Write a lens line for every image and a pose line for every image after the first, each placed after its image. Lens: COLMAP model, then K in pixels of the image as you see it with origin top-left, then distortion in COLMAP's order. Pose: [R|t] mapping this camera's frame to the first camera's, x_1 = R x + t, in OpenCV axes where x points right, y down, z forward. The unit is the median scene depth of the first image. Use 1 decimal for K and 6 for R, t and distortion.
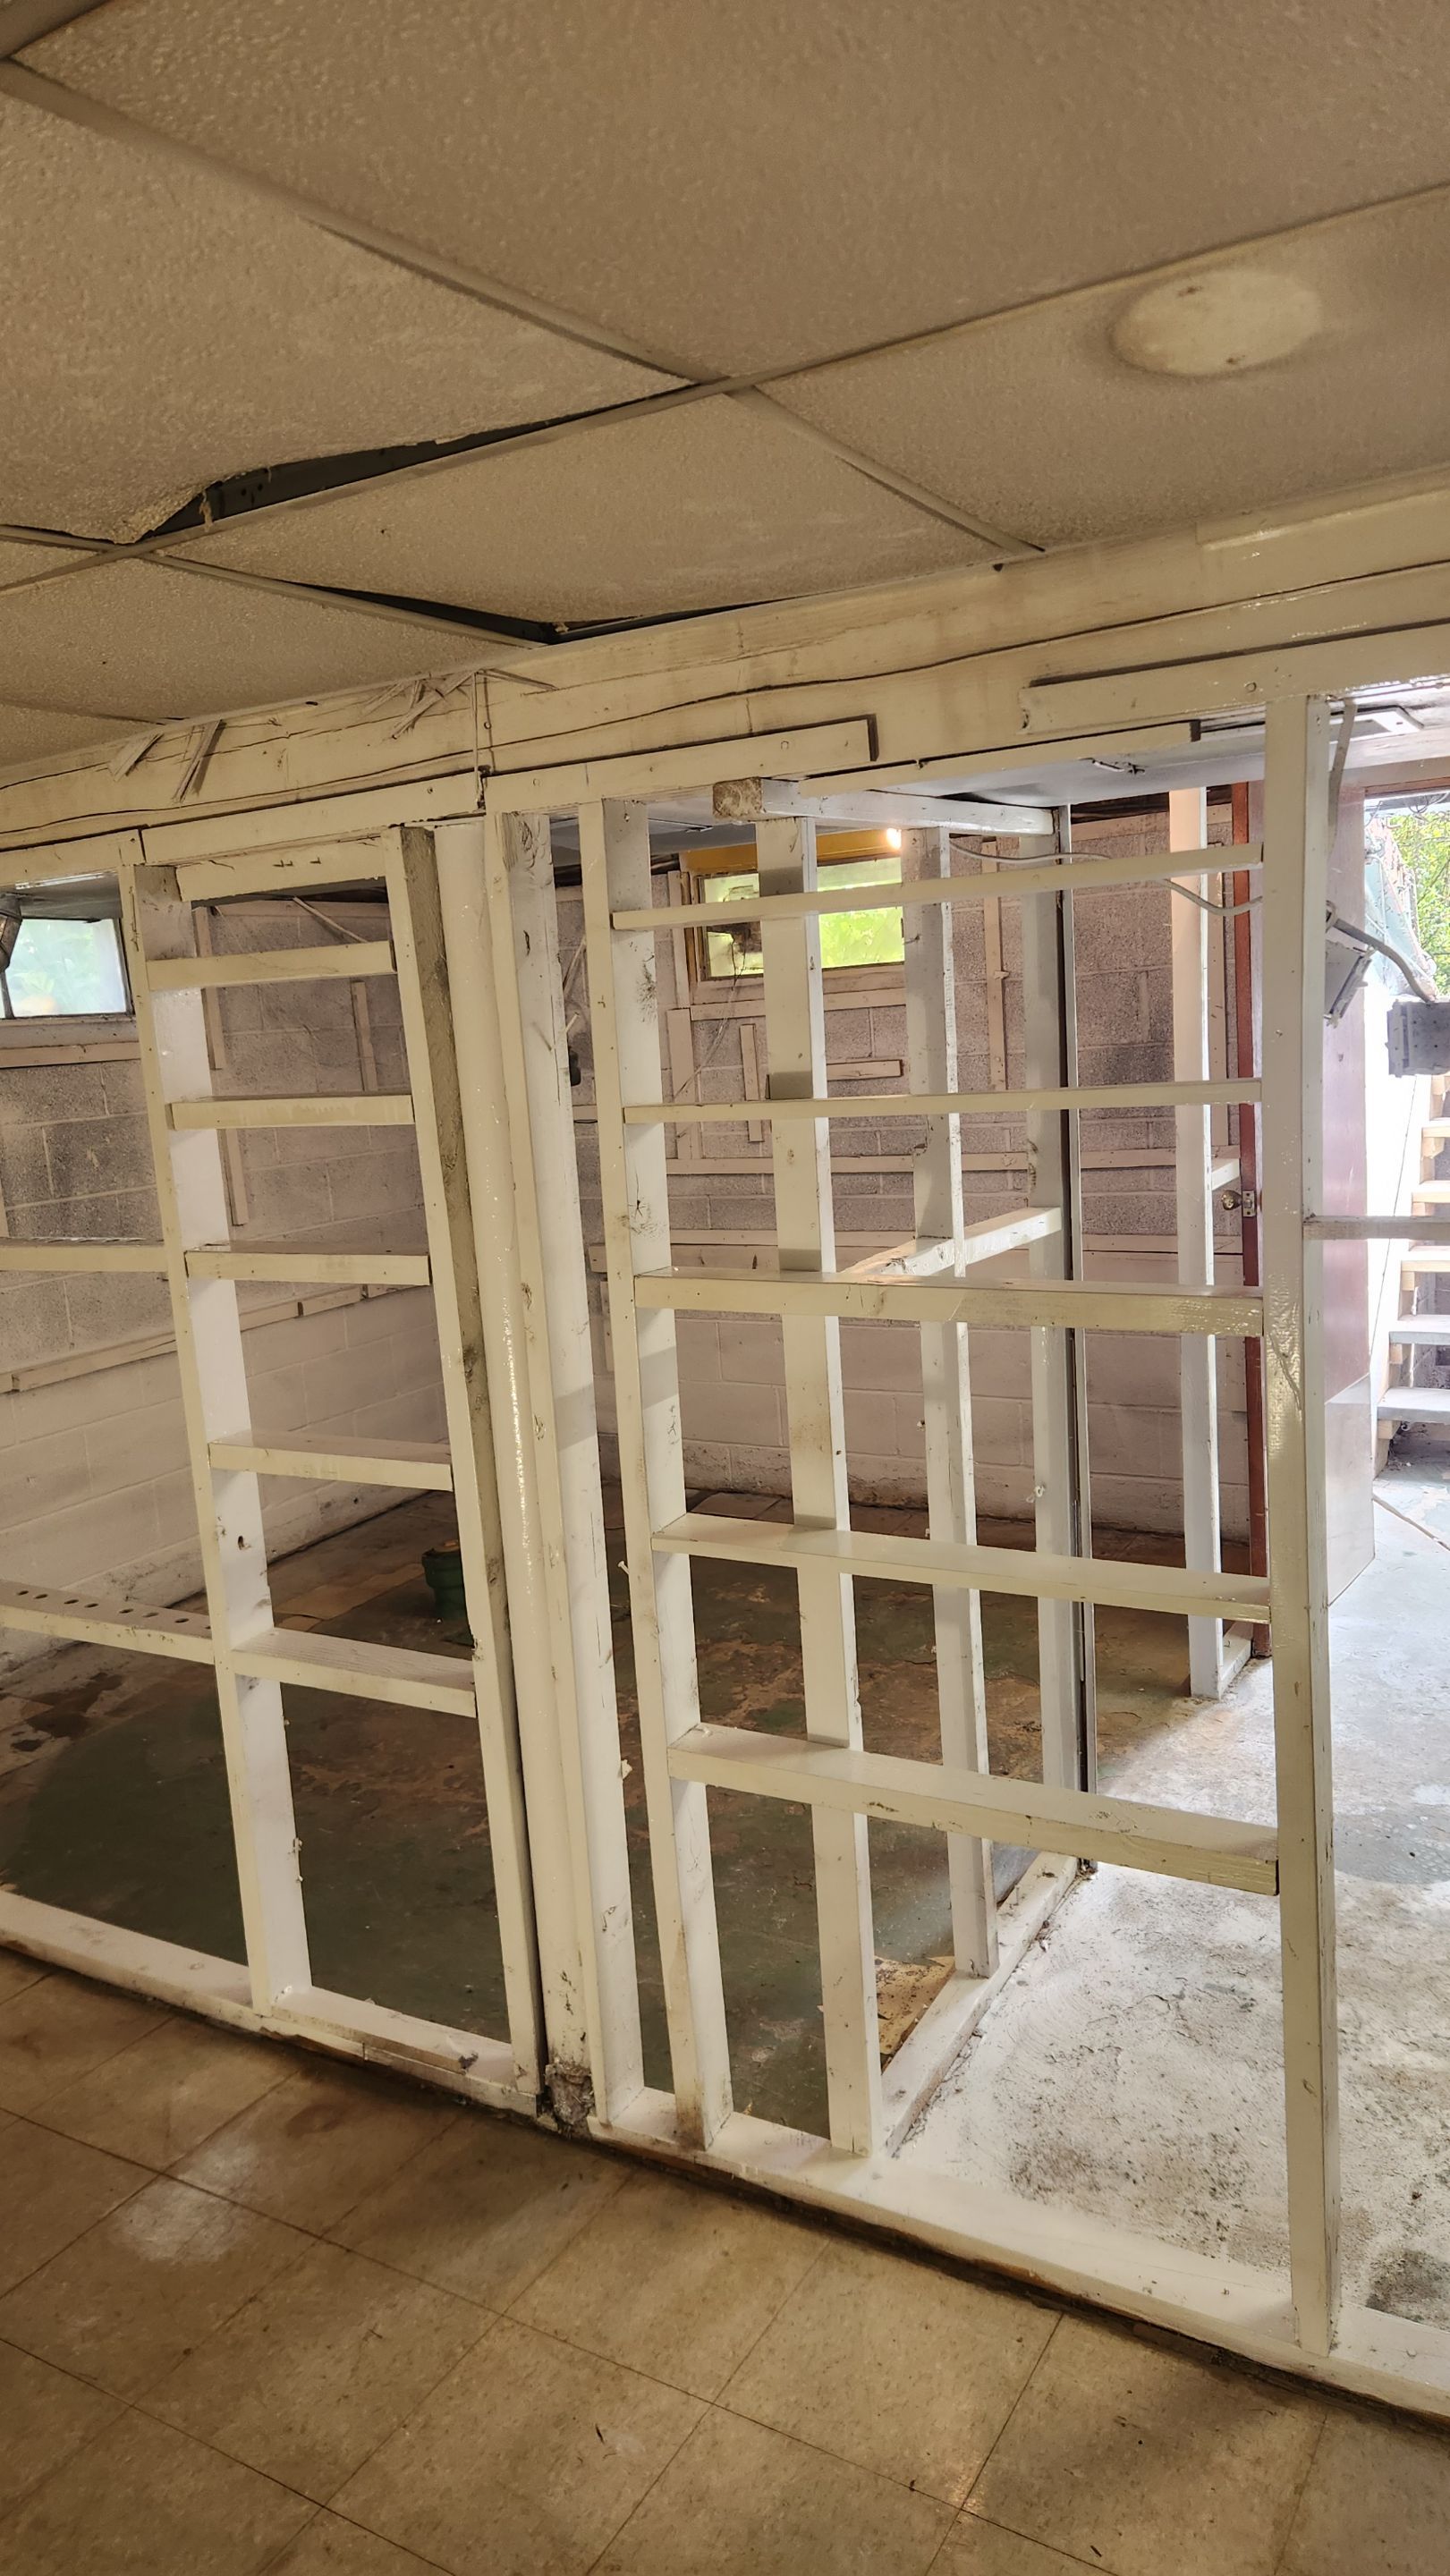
lens RADIAL K [[1698.5, 0, 743.6], [0, 1698.5, 1282.8], [0, 0, 1]] dist [0.062961, -0.078032]
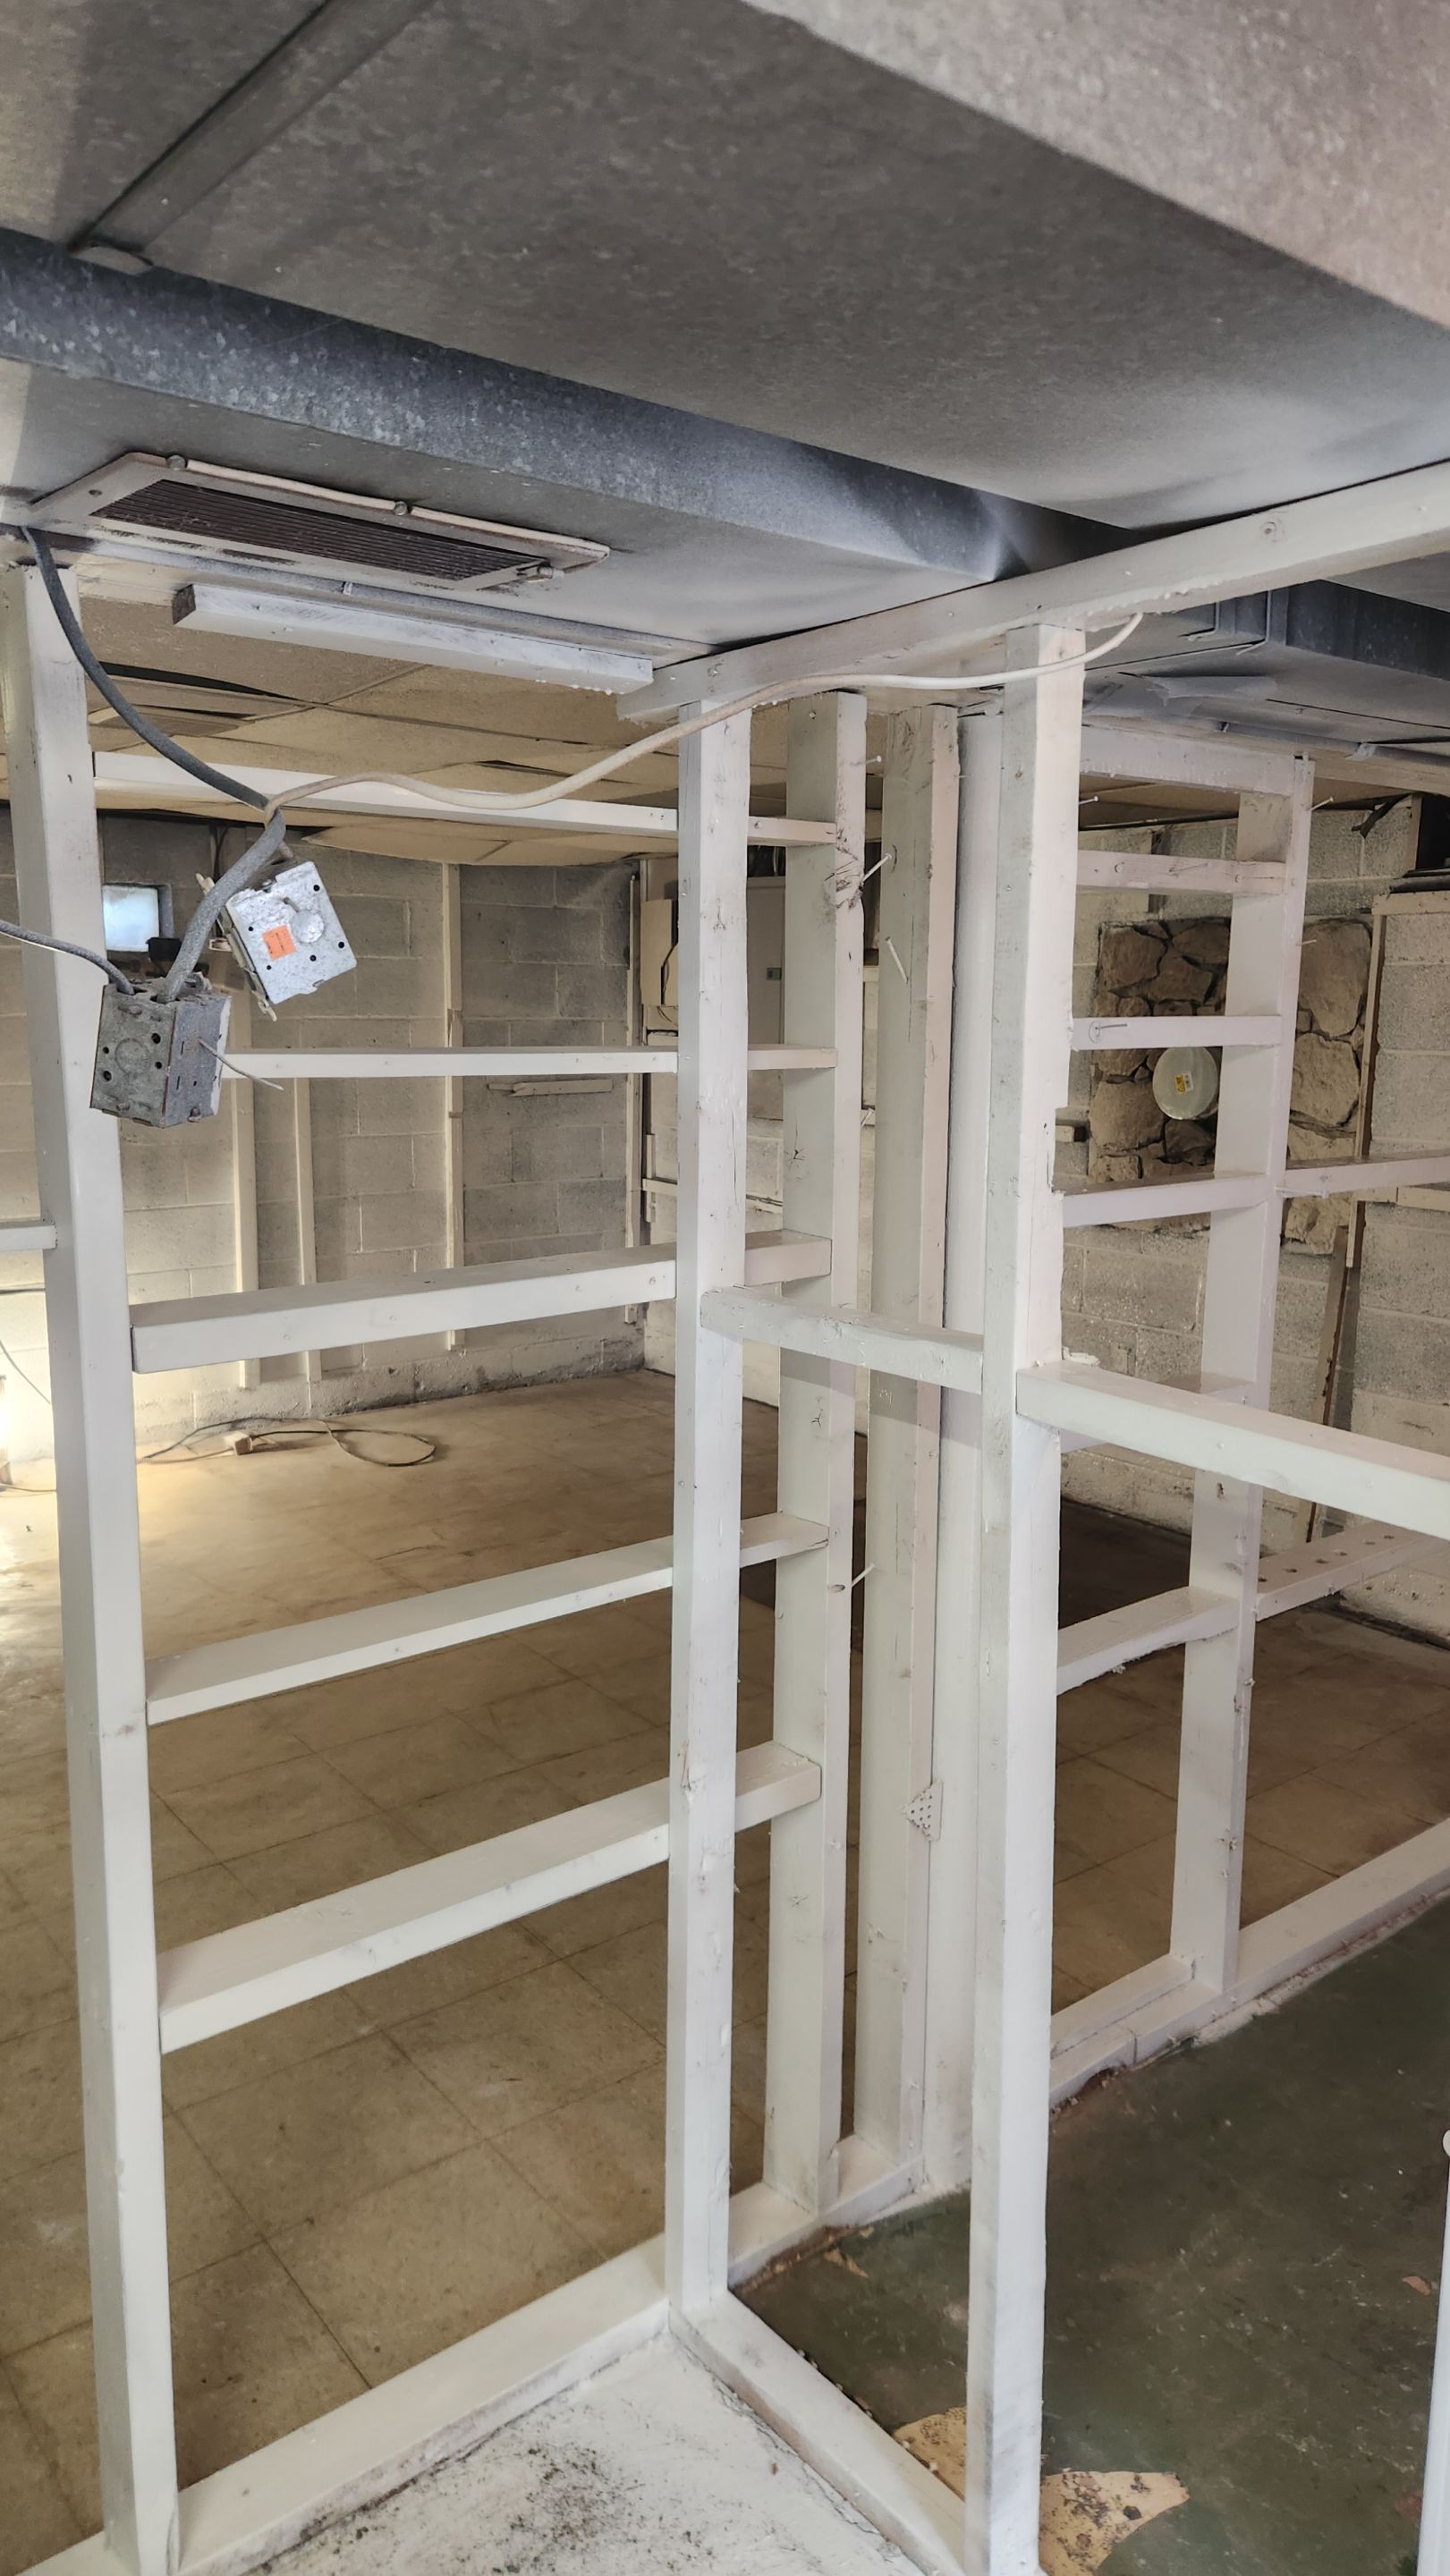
lens RADIAL K [[1698.5, 0, 743.6], [0, 1698.5, 1282.8], [0, 0, 1]] dist [0.062961, -0.078032]
pose [[-0.355429, 0.222237, -0.907899, 0.536396], [-0.135872, 0.948722, 0.285421, -0.162182], [0.924775, 0.224805, -0.307007, 0.877256]]
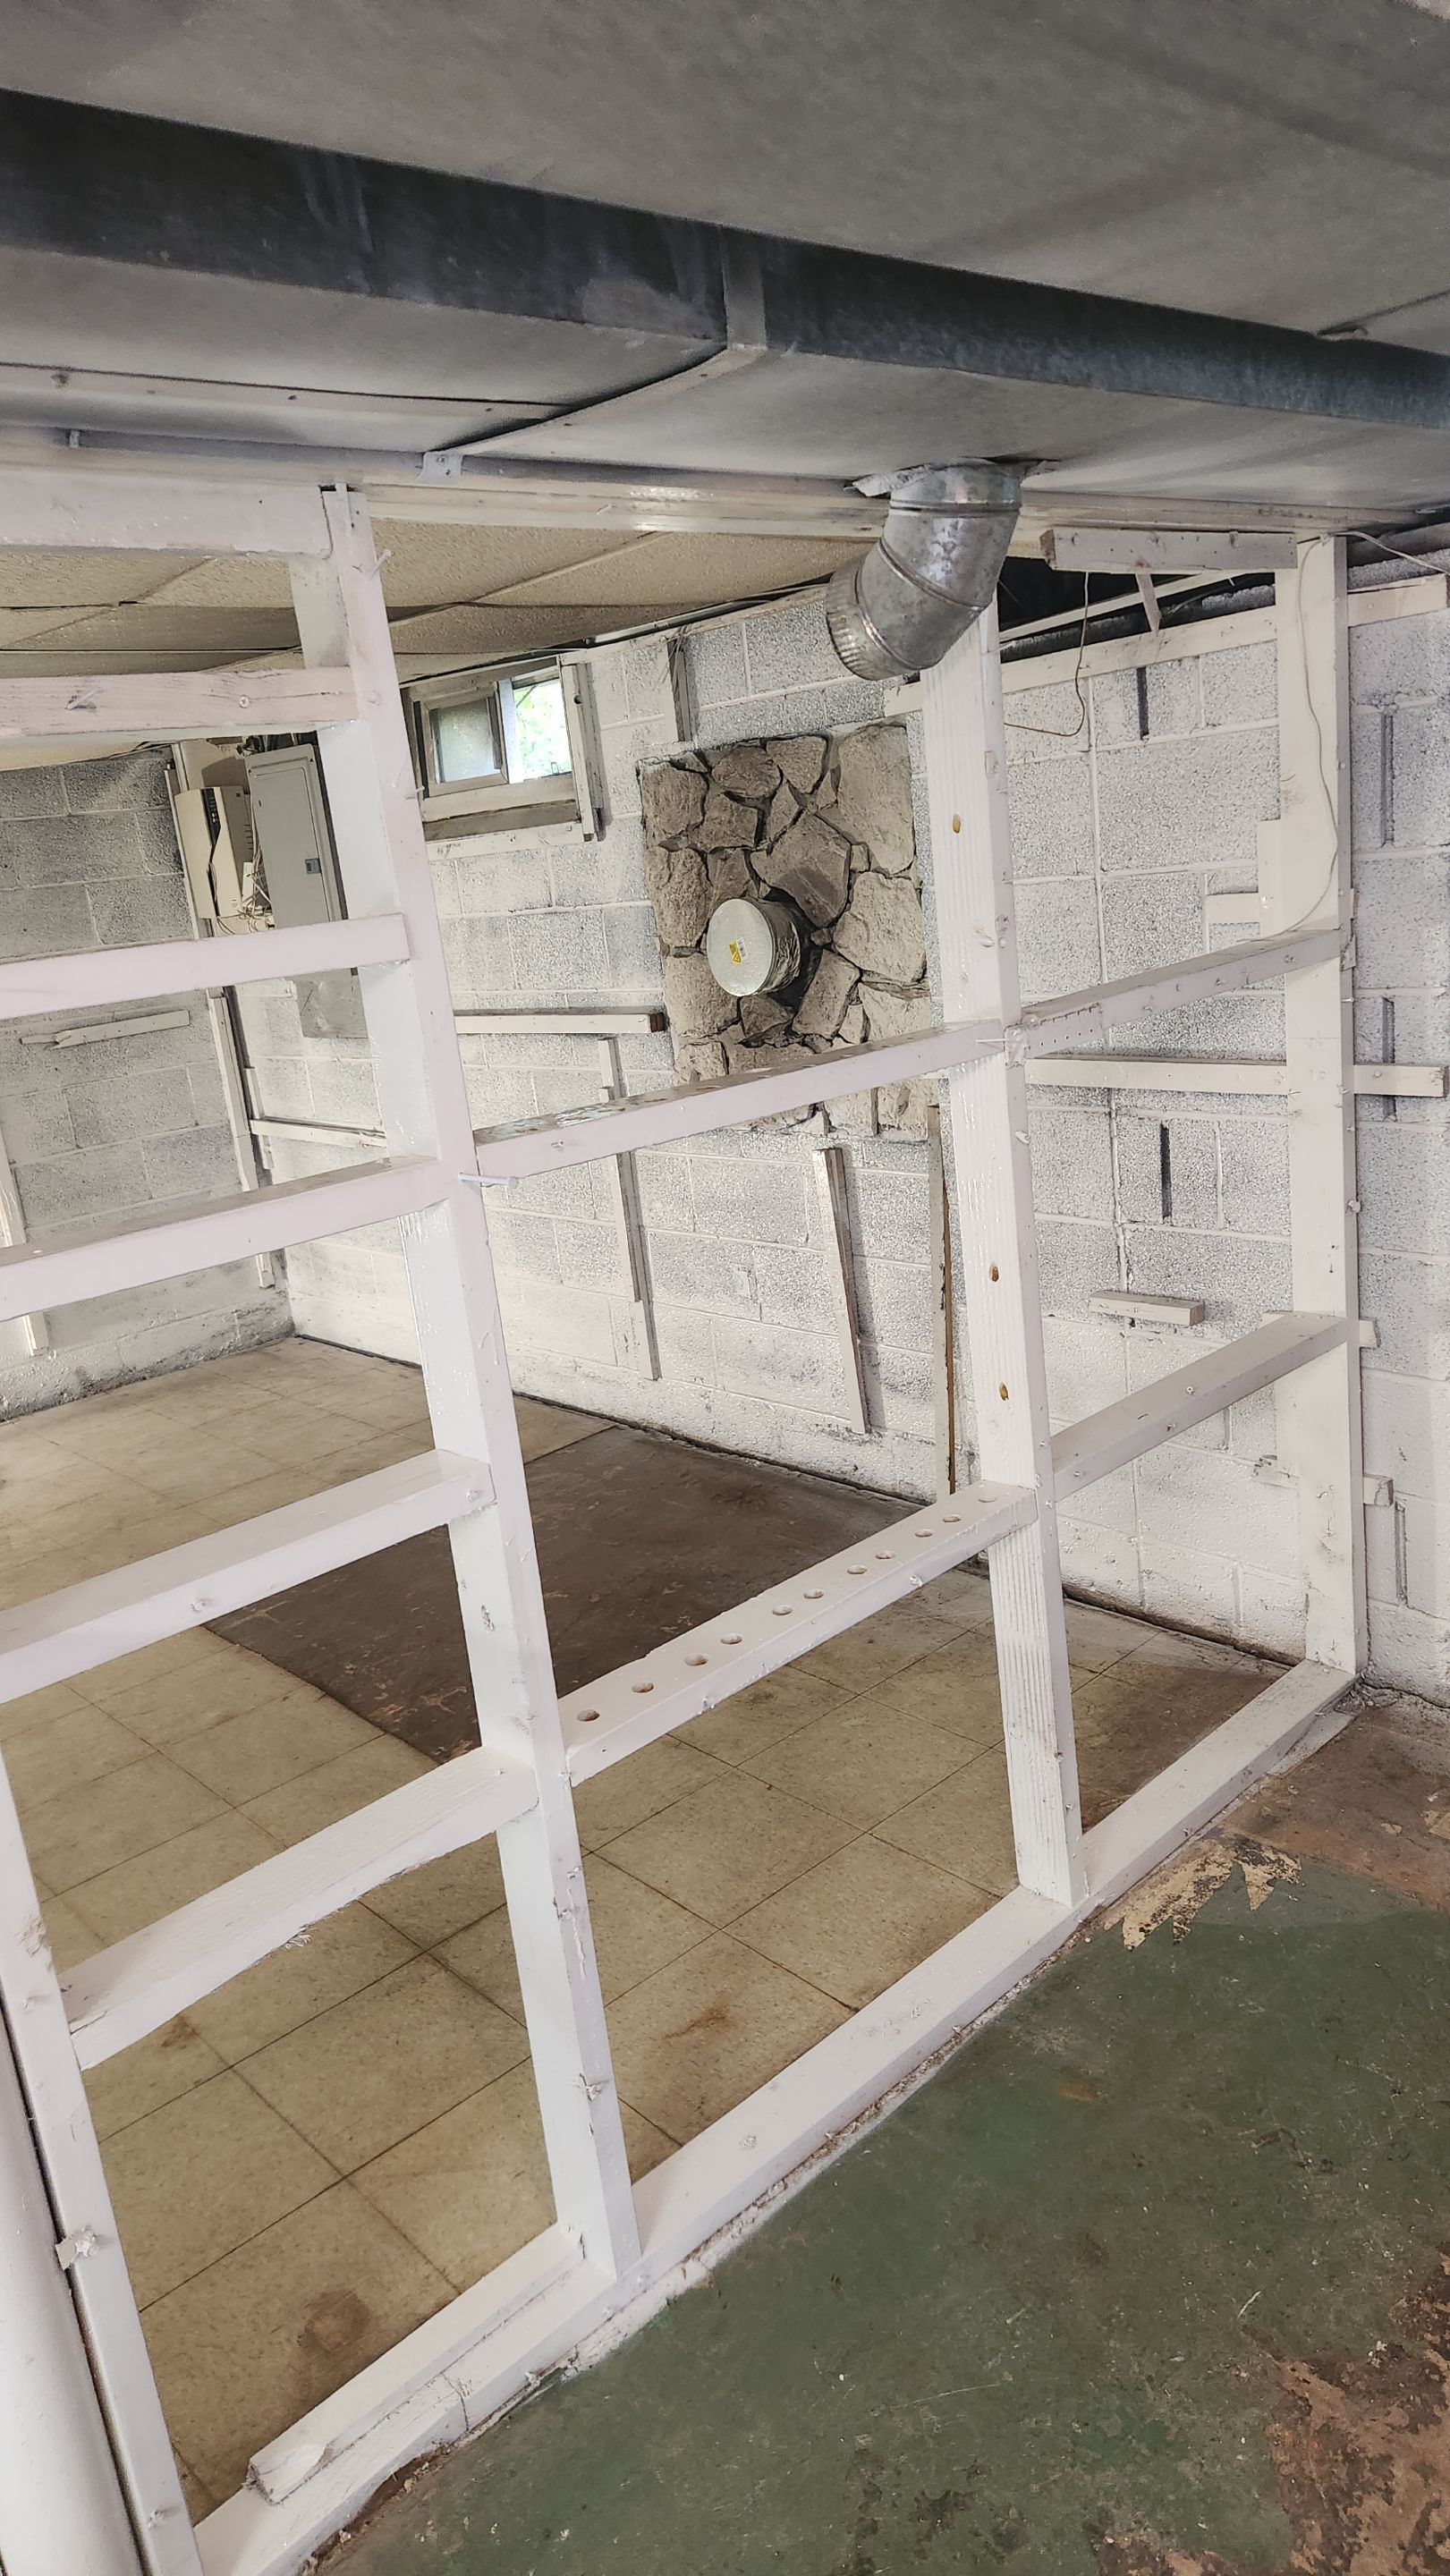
lens RADIAL K [[1689.2, 0, 747.5], [0, 1689.2, 1285.5], [0, 0, 1]] dist [0.067391, -0.080272]
pose [[-0.268505, 0.341934, -0.900548, 0.173743], [-0.022903, 0.932347, 0.360837, -0.168260], [0.963006, 0.117512, -0.242509, 1.064255]]
